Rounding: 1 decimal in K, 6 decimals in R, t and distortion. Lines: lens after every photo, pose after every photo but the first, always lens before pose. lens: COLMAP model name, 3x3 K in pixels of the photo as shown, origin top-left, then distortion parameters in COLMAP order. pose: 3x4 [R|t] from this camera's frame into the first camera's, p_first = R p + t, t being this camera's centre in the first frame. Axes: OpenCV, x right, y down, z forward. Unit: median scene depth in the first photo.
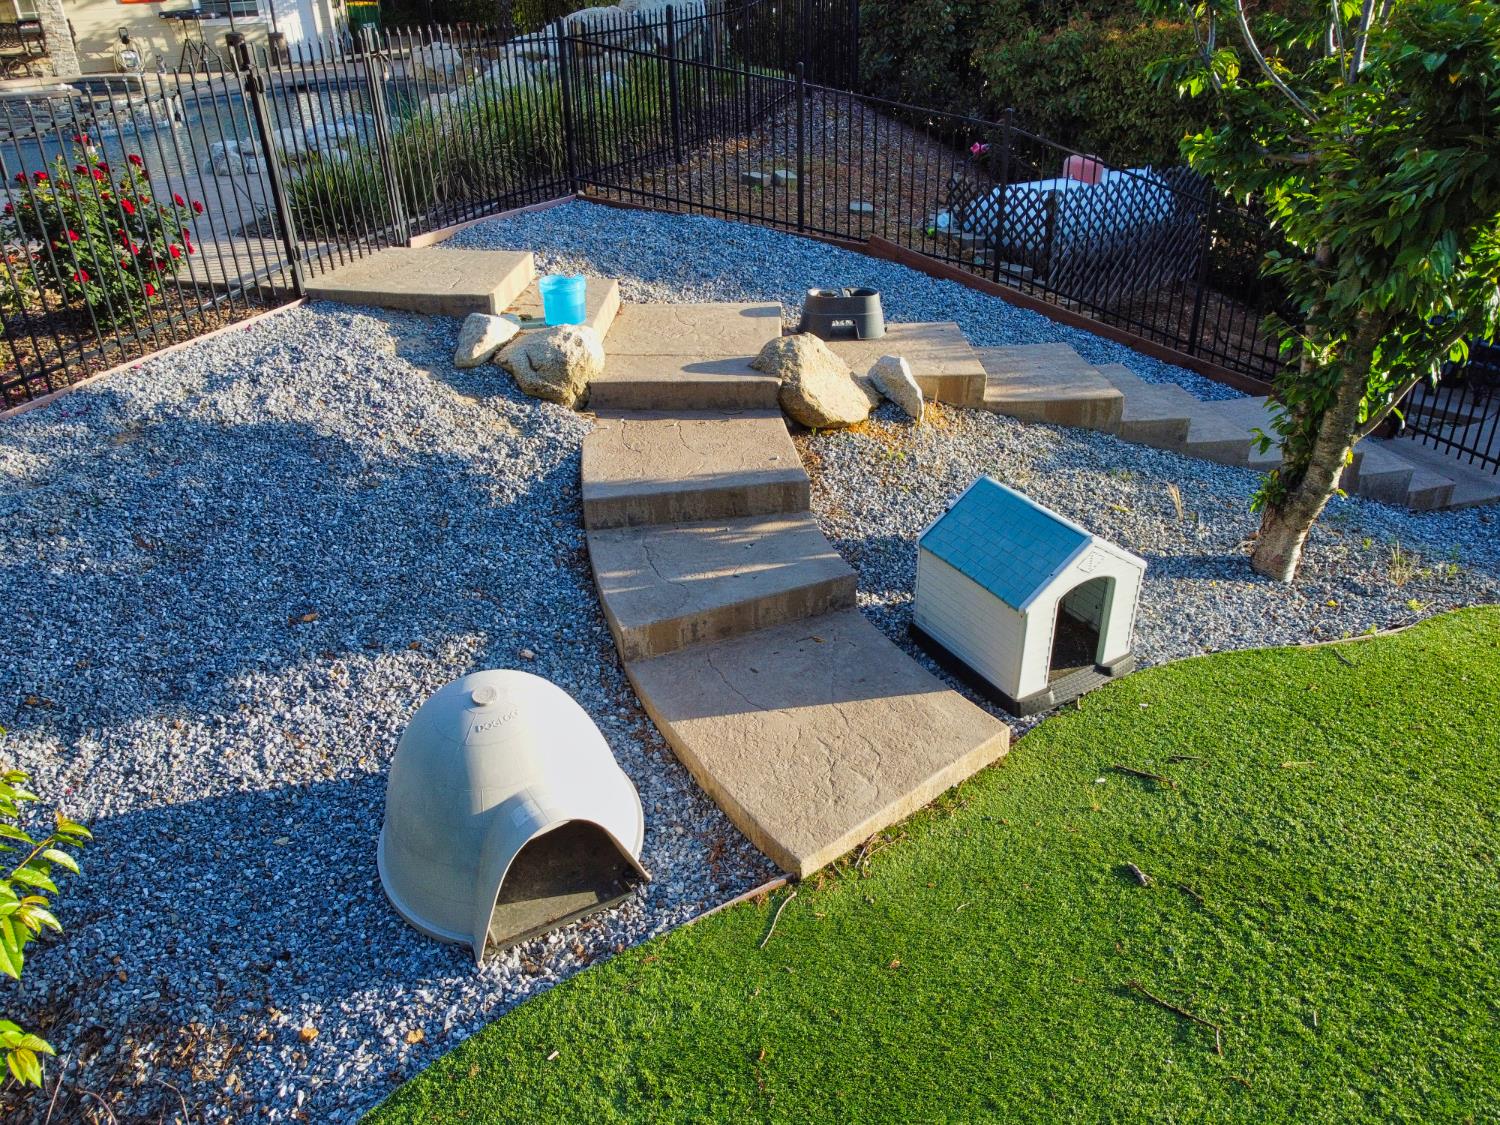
lens RADIAL K [[1138.7, 0, 747.8], [0, 1138.7, 561.8], [0, 0, 1]] dist [-0.000757, -0.004372]
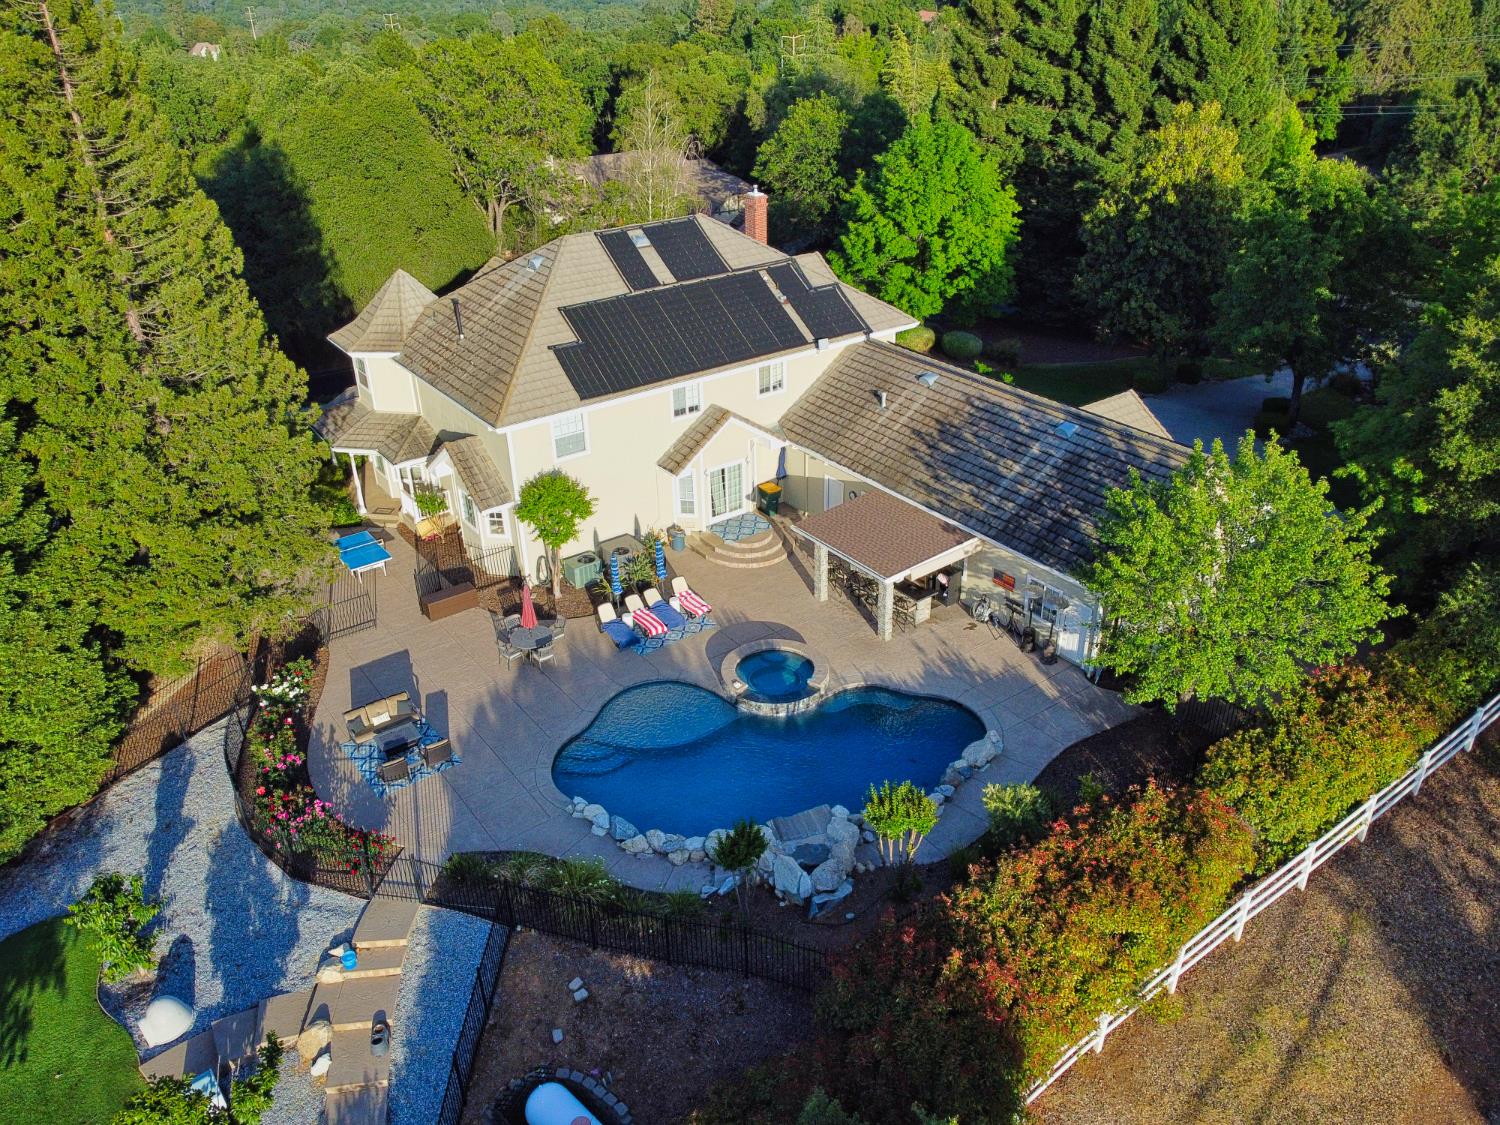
lens RADIAL K [[1138.7, 0, 747.8], [0, 1138.7, 561.8], [0, 0, 1]] dist [-0.000757, -0.004372]
pose [[0.128609, 0.505953, -0.852920, 2.331684], [-0.456938, 0.793557, 0.401839, -3.149842], [0.880152, 0.338051, 0.333247, 0.533219]]
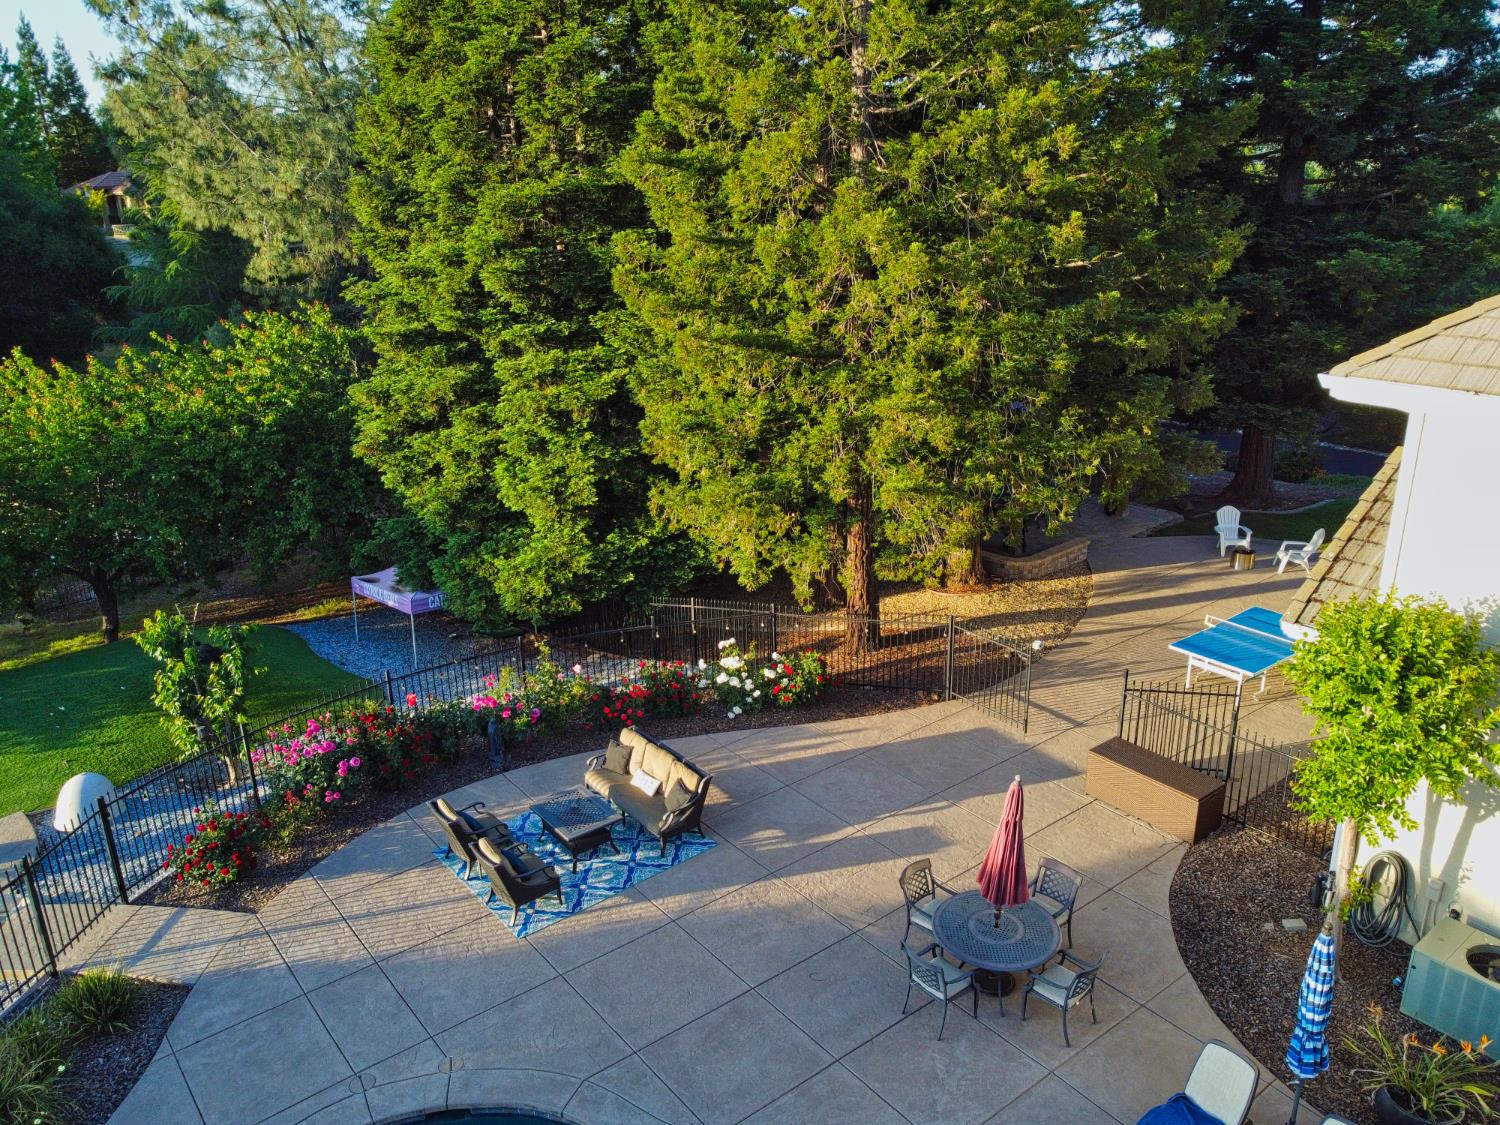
lens RADIAL K [[1138.7, 0, 747.8], [0, 1138.7, 561.8], [0, 0, 1]] dist [-0.000757, -0.004372]
pose [[-0.983821, 0.118356, -0.134489, -1.271948], [-0.023032, 0.660909, 0.750112, -2.129317], [0.177665, 0.741074, -0.647491, 2.079511]]
